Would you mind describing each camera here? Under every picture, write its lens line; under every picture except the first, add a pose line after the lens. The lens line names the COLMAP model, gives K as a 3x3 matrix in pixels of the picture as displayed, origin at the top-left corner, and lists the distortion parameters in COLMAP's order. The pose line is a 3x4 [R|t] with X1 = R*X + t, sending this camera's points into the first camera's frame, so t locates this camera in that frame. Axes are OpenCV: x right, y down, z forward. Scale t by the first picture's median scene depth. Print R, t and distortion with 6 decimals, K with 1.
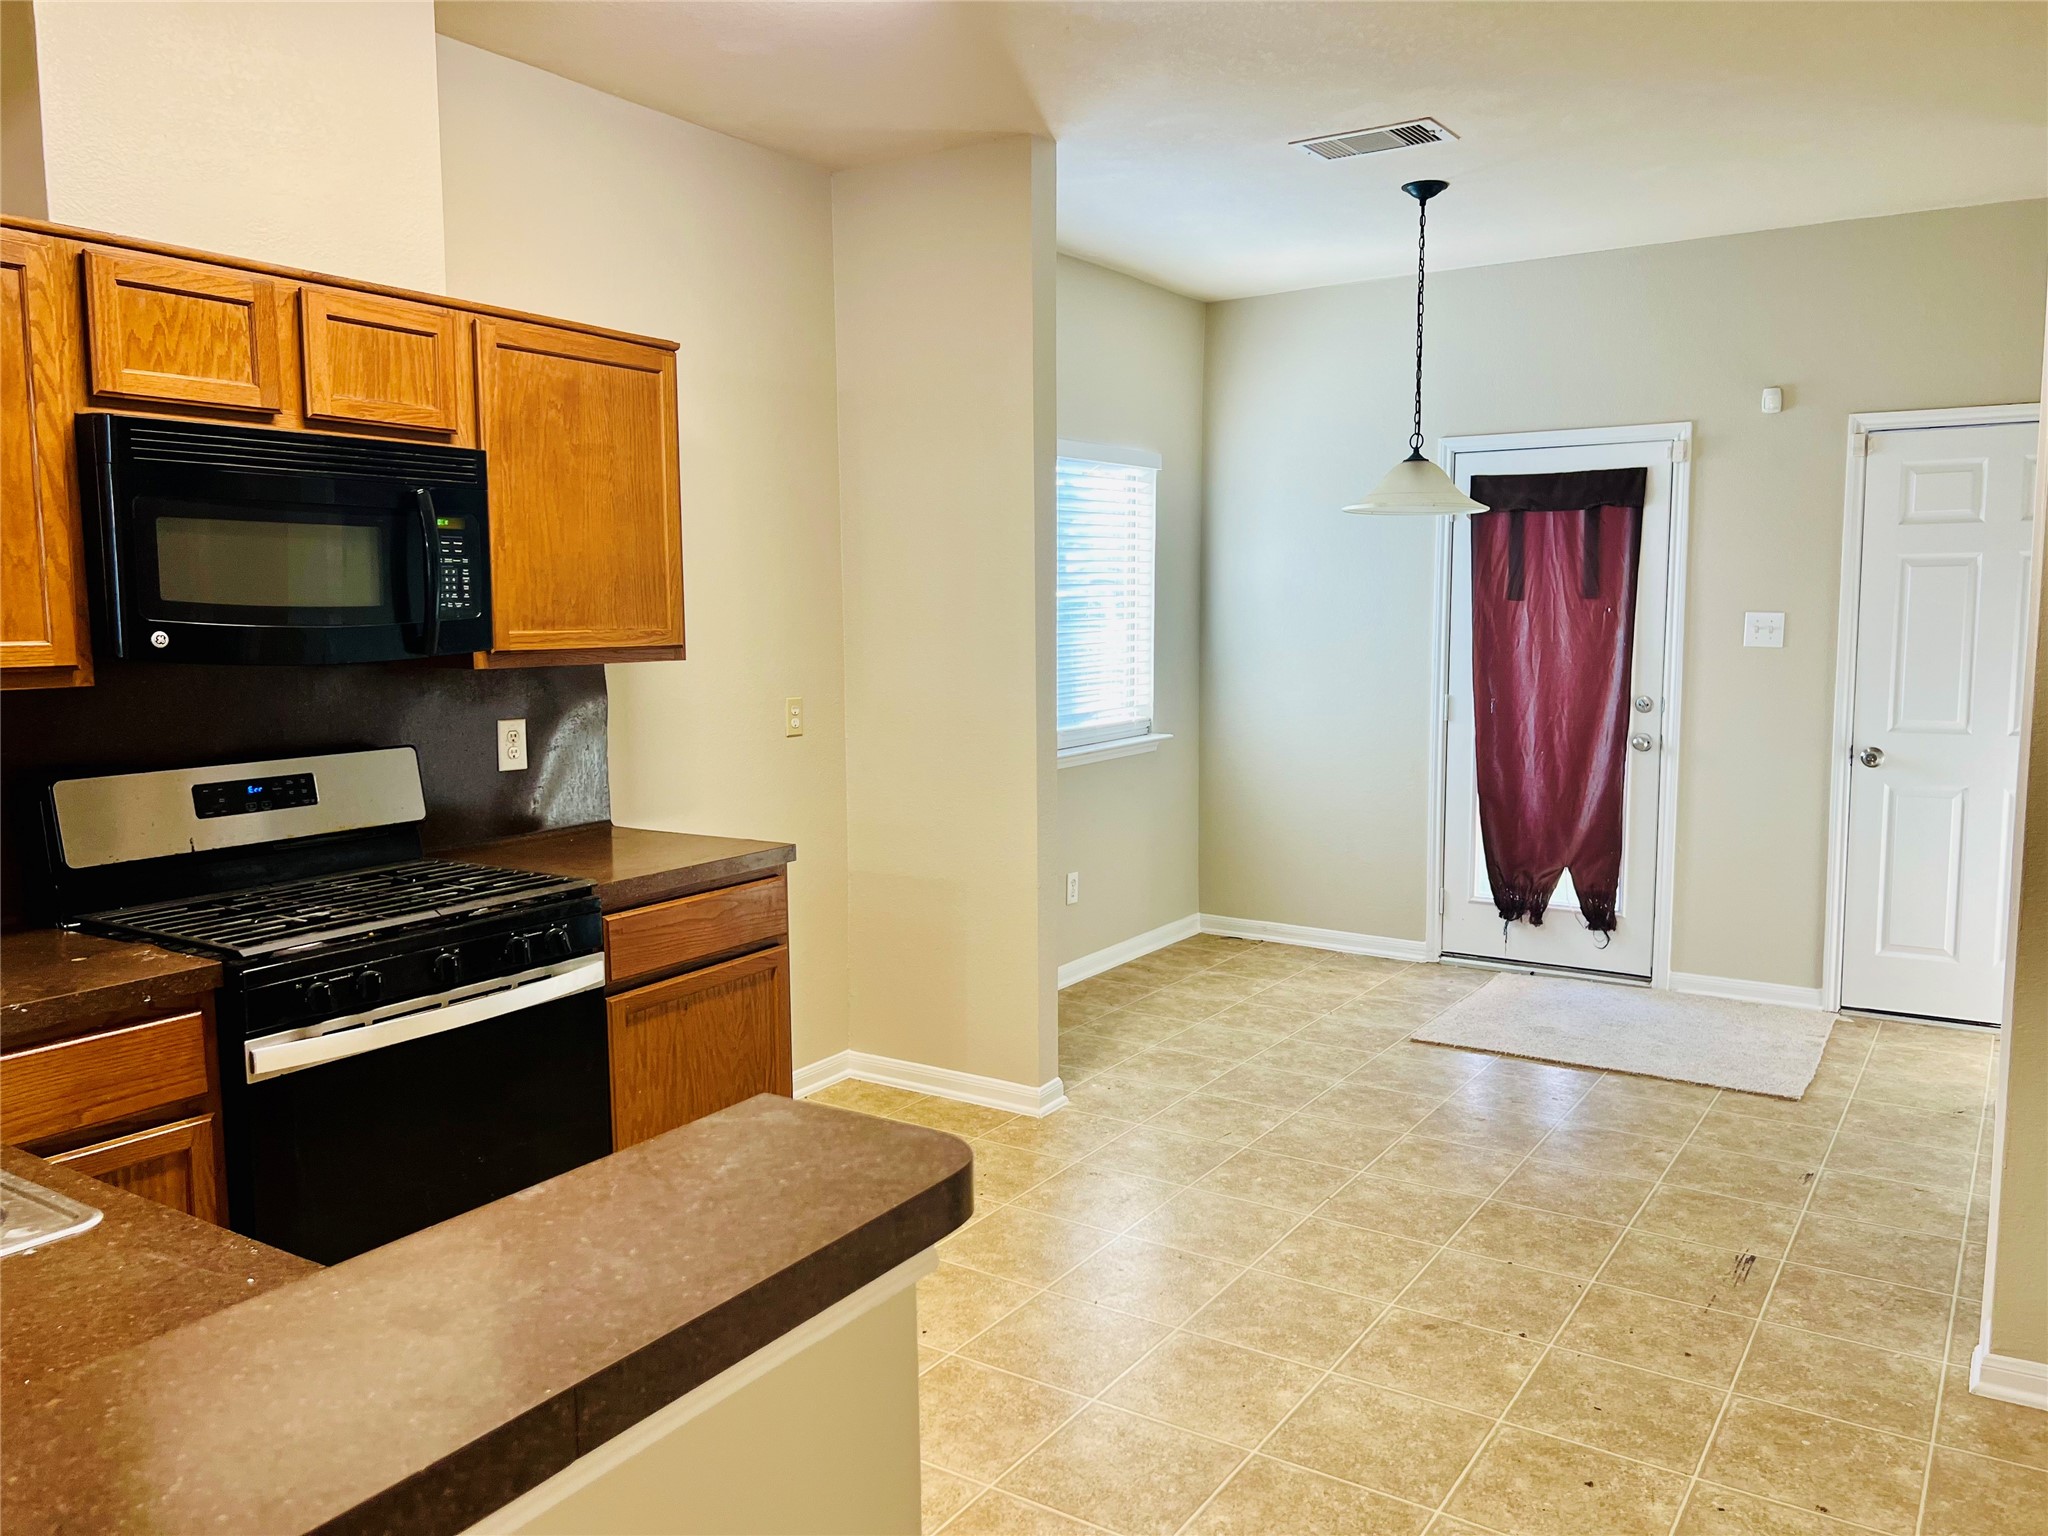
lens RADIAL K [[1531.3, 0, 1034.6], [0, 1531.3, 776.9], [0, 0, 1]] dist [0.054354, -0.071435]
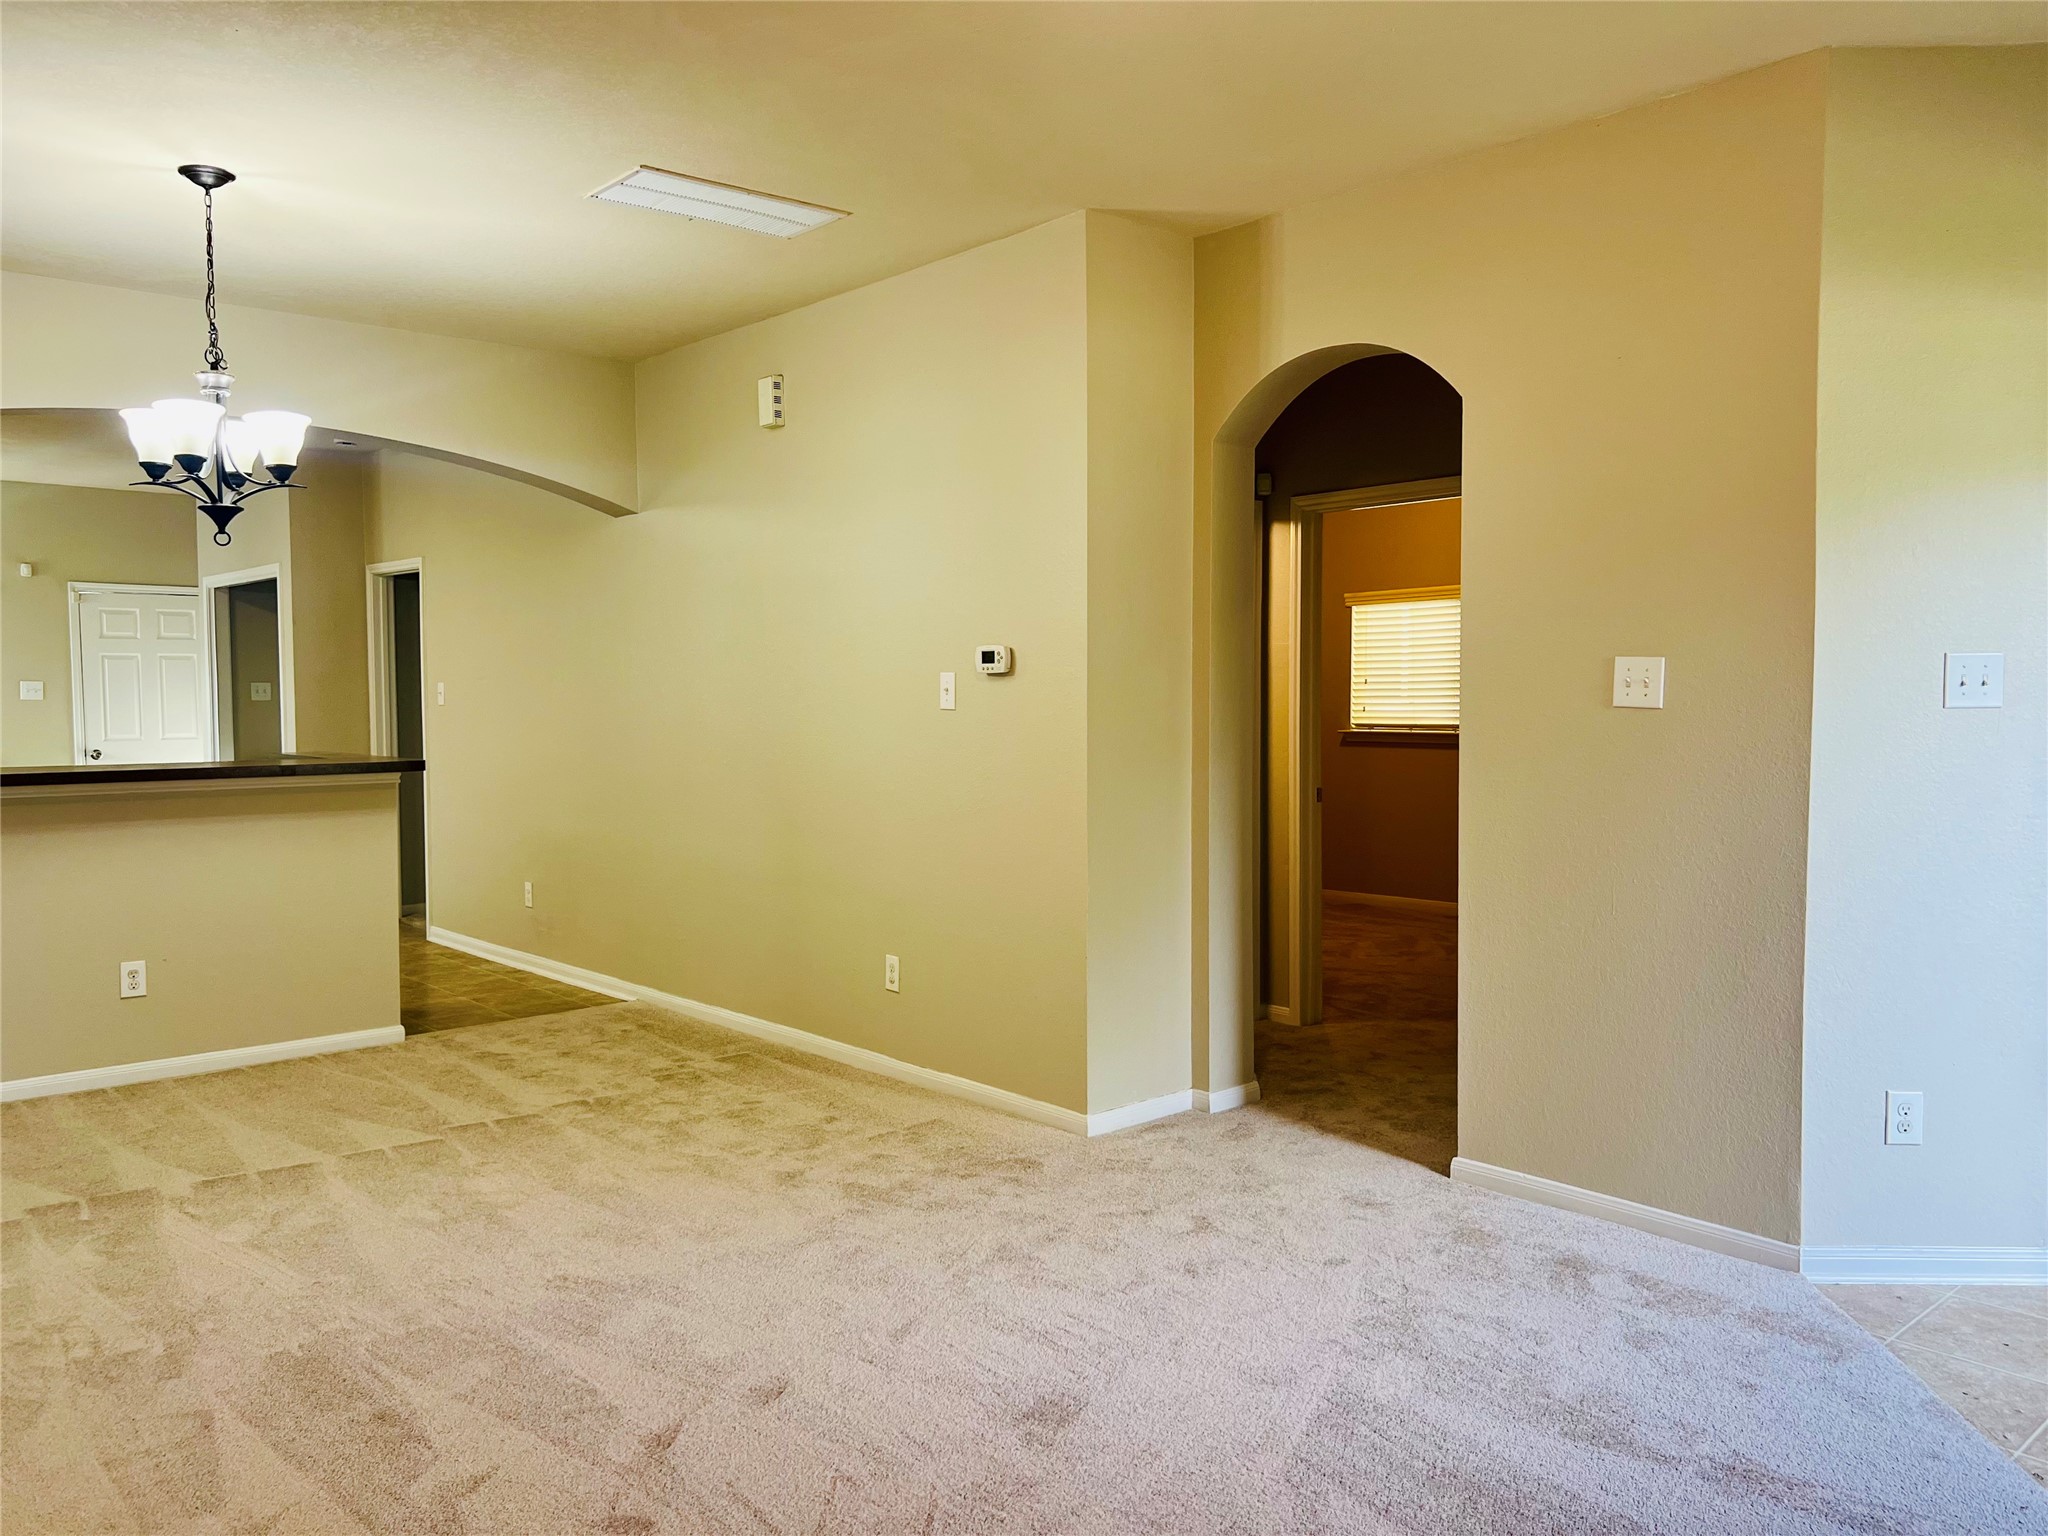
lens RADIAL K [[1518.8, 0, 1029.2], [0, 1518.8, 767.3], [0, 0, 1]] dist [0.072387, -0.085873]
pose [[0.262651, -0.043246, 0.963921, -1.166767], [0.109501, 0.993877, 0.014753, 0.116626], [-0.958657, 0.101675, 0.265779, -0.741878]]
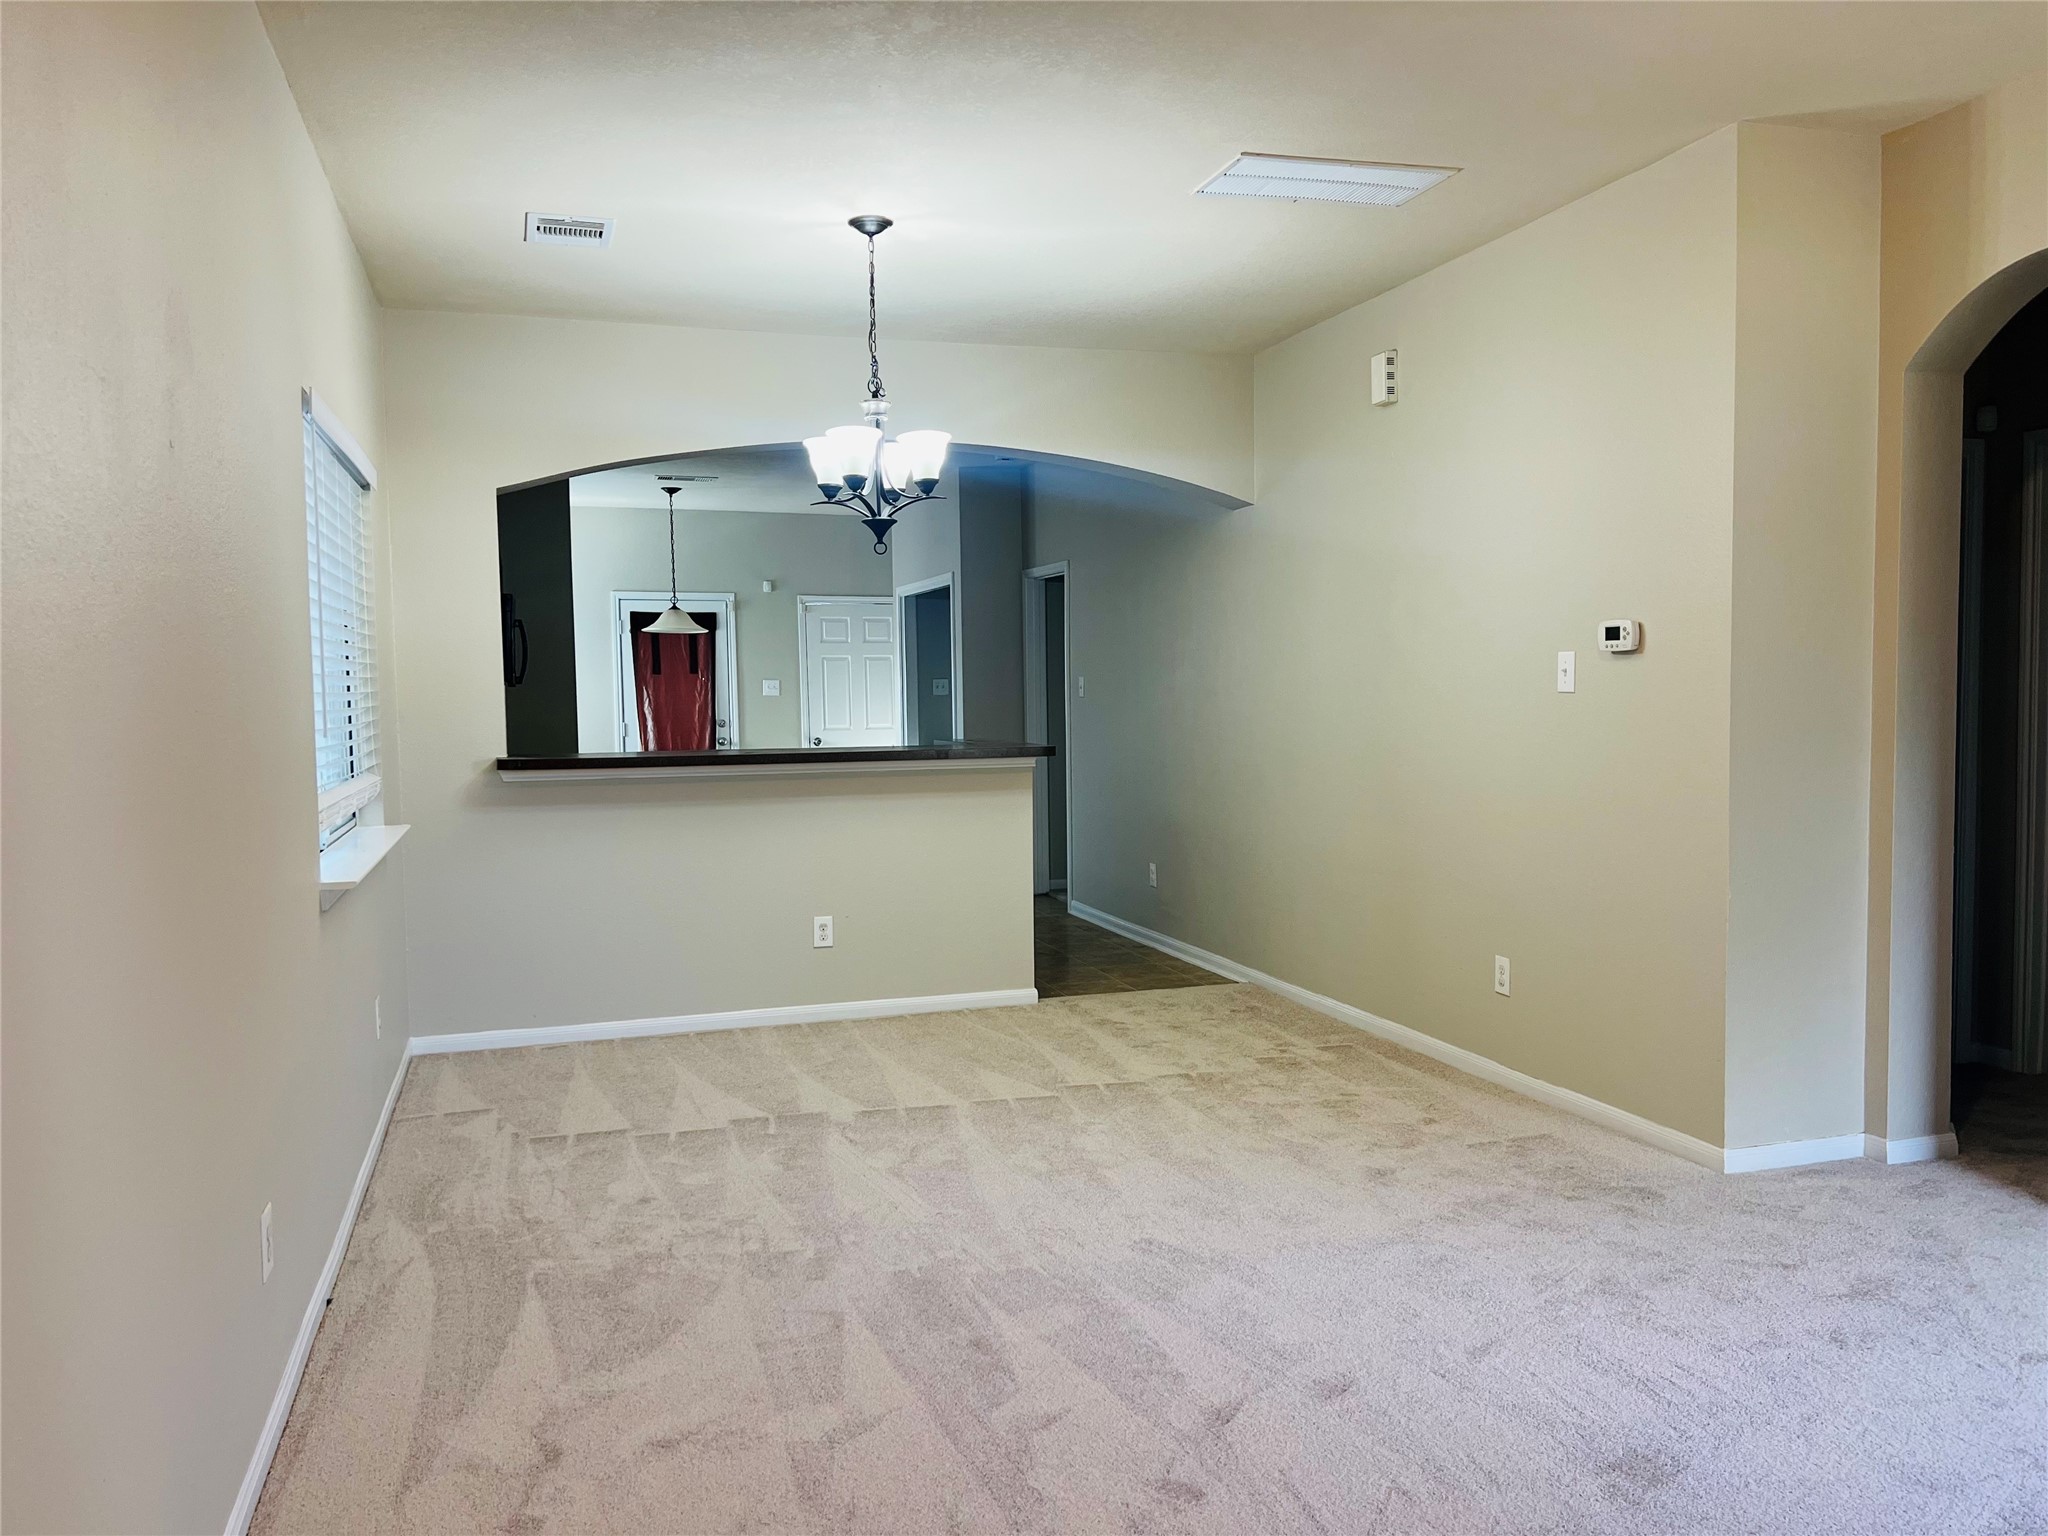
lens RADIAL K [[1517.4, 0, 1020.5], [0, 1517.4, 778.2], [0, 0, 1]] dist [0.062889, -0.068837]
pose [[0.636690, -0.048994, 0.769562, -1.141543], [0.097121, 0.995127, -0.016997, 0.123148], [-0.764980, 0.085562, 0.638346, -0.763590]]
